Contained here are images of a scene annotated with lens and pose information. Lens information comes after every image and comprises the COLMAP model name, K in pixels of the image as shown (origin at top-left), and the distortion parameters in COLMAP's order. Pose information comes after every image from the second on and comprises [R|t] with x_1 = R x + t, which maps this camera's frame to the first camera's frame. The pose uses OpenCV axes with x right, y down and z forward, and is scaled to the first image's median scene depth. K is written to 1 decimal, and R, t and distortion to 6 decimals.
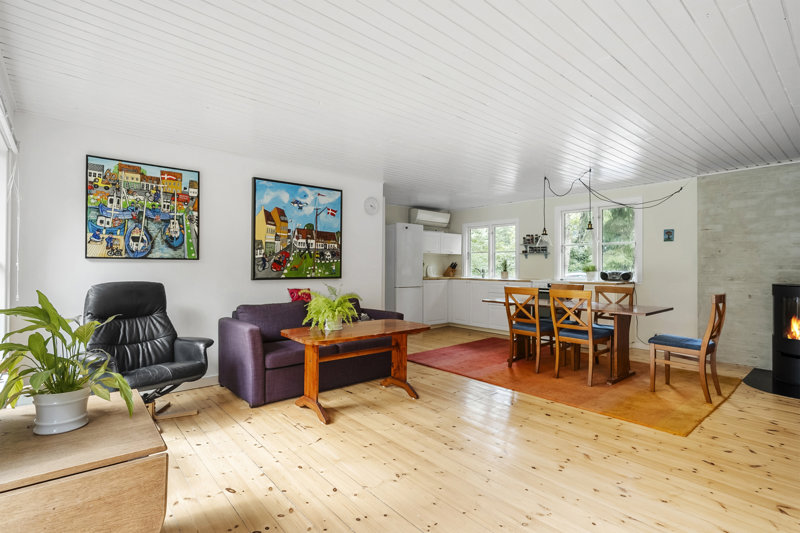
lens RADIAL K [[399.1, 0, 393.6], [0, 399.1, 264.9], [0, 0, 1]] dist [0.012539, 0.000699]
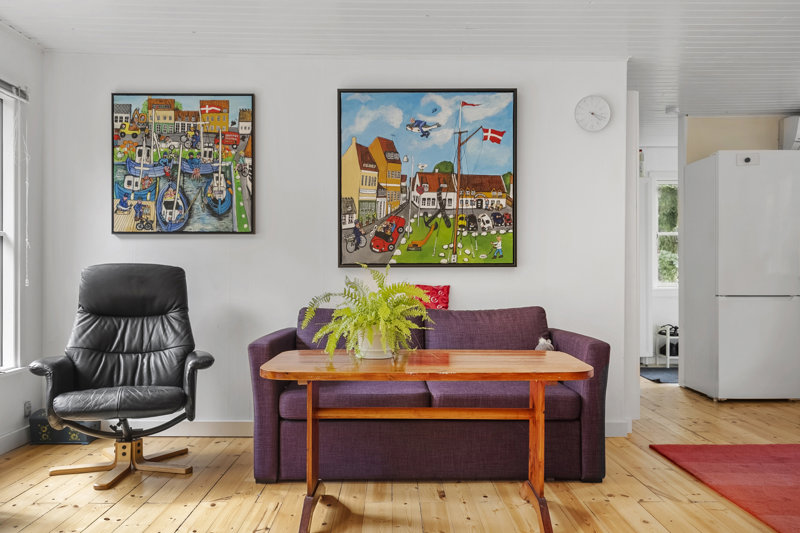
lens RADIAL K [[647.9, 0, 404.9], [0, 647.9, 273.5], [0, 0, 1]] dist [0.017074, 0.004032]
pose [[0.766768, -0.004825, -0.641906, 0.325738], [0.007096, 0.999974, 0.000959, 0.046752], [0.641885, -0.005290, 0.766783, 0.338729]]
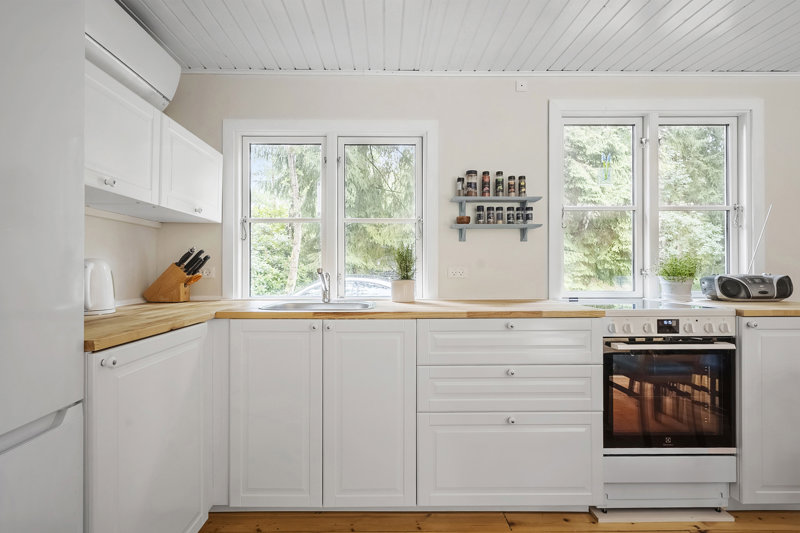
lens RADIAL K [[363.8, 0, 398.1], [0, 363.8, 266.2], [0, 0, 1]] dist [0.000542, 0.000019]
pose [[0.642172, -0.000396, 0.766561, 0.095940], [0.002246, 0.999997, -0.001365, 0.010457], [-0.766557, 0.002599, 0.642170, 1.410211]]
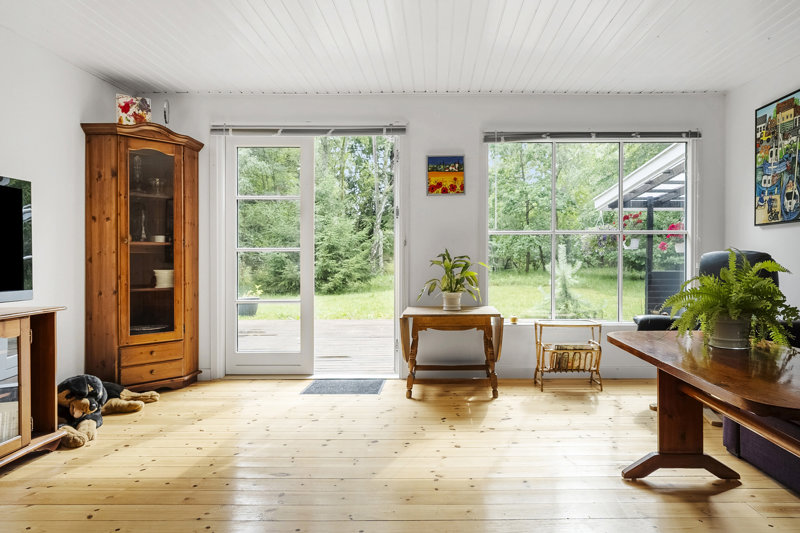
lens RADIAL K [[477.5, 0, 401.9], [0, 477.5, 265.6], [0, 0, 1]] dist [-0.003663, -0.001218]
pose [[-0.695433, 0.002289, -0.718588, 0.426980], [-0.000388, 0.999994, 0.003560, 0.053534], [0.718591, 0.002755, -0.695427, 0.926491]]
